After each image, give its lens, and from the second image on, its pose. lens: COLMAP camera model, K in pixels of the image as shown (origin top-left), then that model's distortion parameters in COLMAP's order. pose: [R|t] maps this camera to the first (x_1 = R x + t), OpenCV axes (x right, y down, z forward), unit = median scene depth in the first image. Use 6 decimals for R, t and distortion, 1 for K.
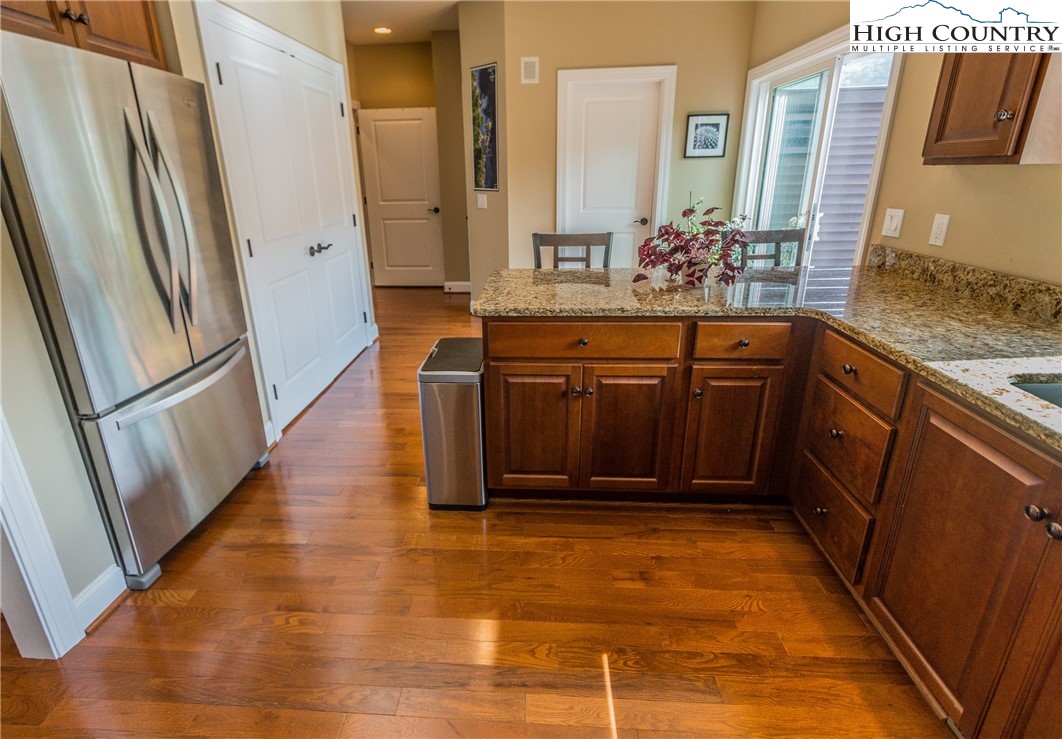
lens RADIAL K [[521.8, 0, 503.2], [0, 521.8, 349.4], [0, 0, 1]] dist [0.002448, 0.000079]
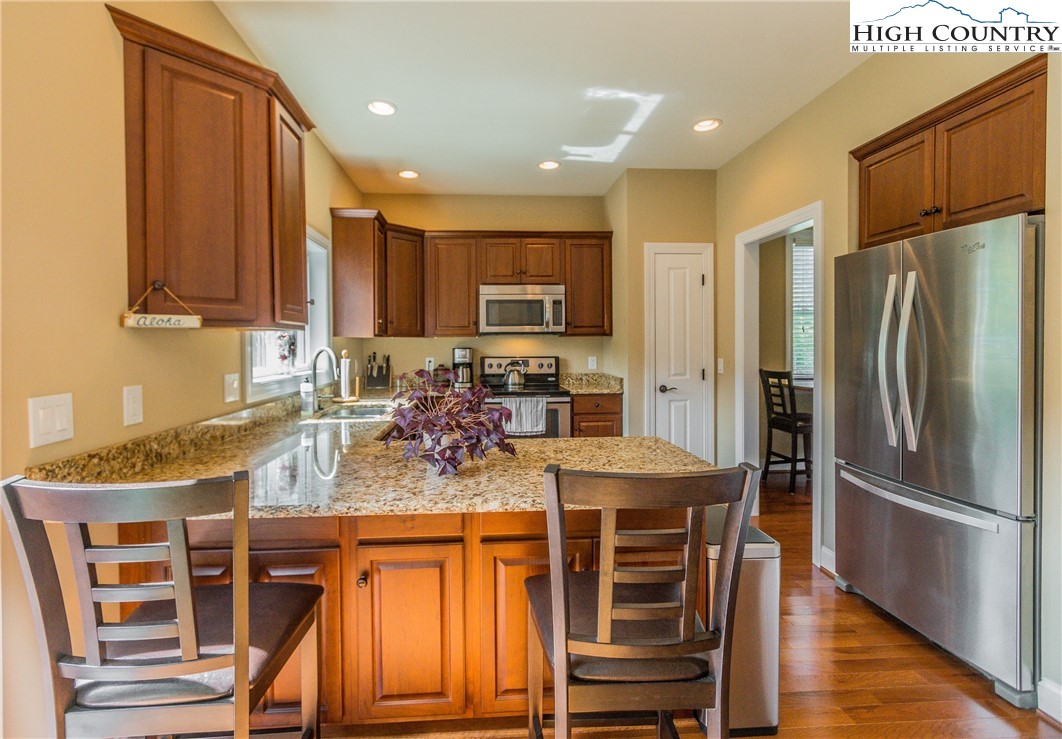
lens RADIAL K [[477.5, 0, 505.1], [0, 477.5, 351.3], [0, 0, 1]] dist [0.000197, 0.000156]
pose [[-0.990660, 0.035847, -0.131559, 0.383602], [-0.010967, 0.940751, 0.338920, -0.571031], [0.135914, 0.337198, -0.931571, 1.769372]]
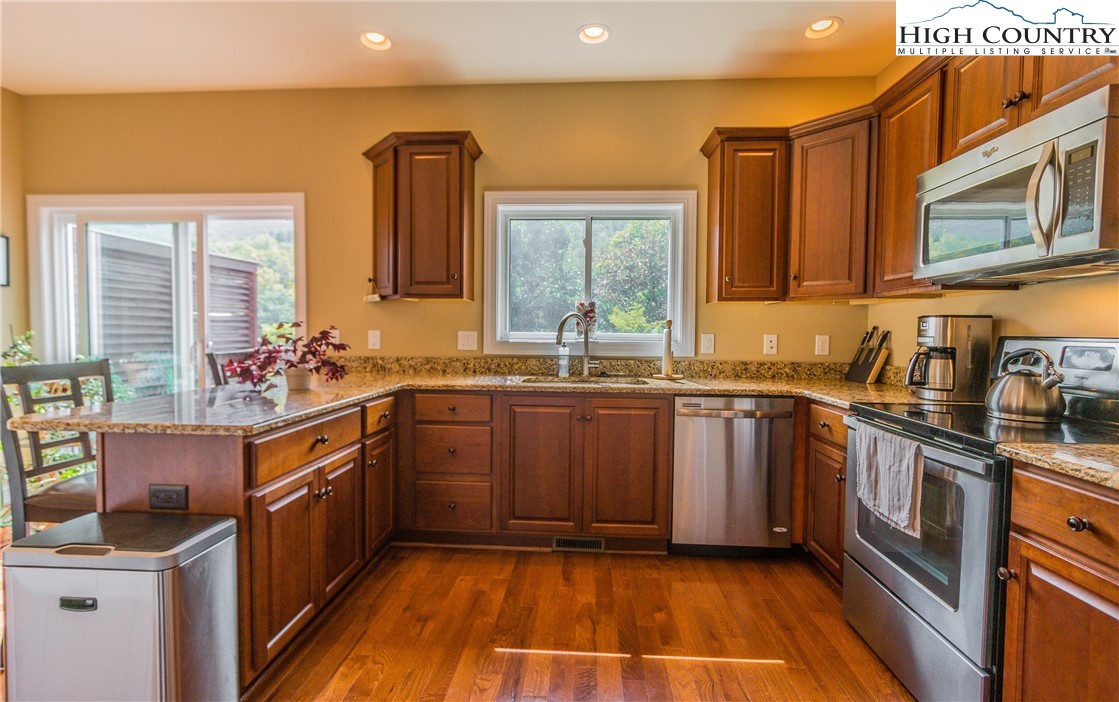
lens RADIAL K [[519.6, 0, 559.5], [0, 519.6, 351.0], [0, 0, 1]] dist [-0.000986, -0.000225]
pose [[-0.024976, -0.015144, 0.999573, -0.812188], [0.317440, 0.948016, 0.022295, -0.051348], [-0.947949, 0.317861, -0.018871, 0.512658]]
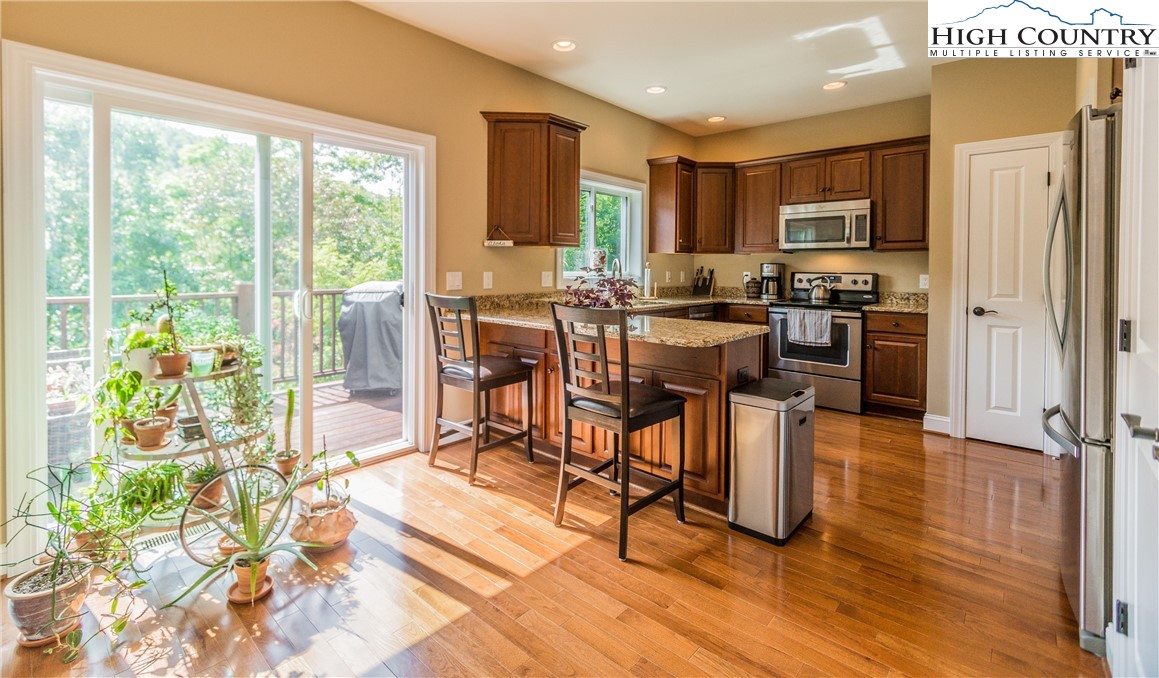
lens RADIAL K [[508.5, 0, 577.2], [0, 508.5, 270.2], [0, 0, 1]] dist [0.001060, 0.000173]
pose [[-0.799364, 0.017828, 0.600582, -0.475164], [0.209244, 0.945250, 0.250440, -0.654877], [-0.563235, 0.325860, -0.759329, 2.209038]]
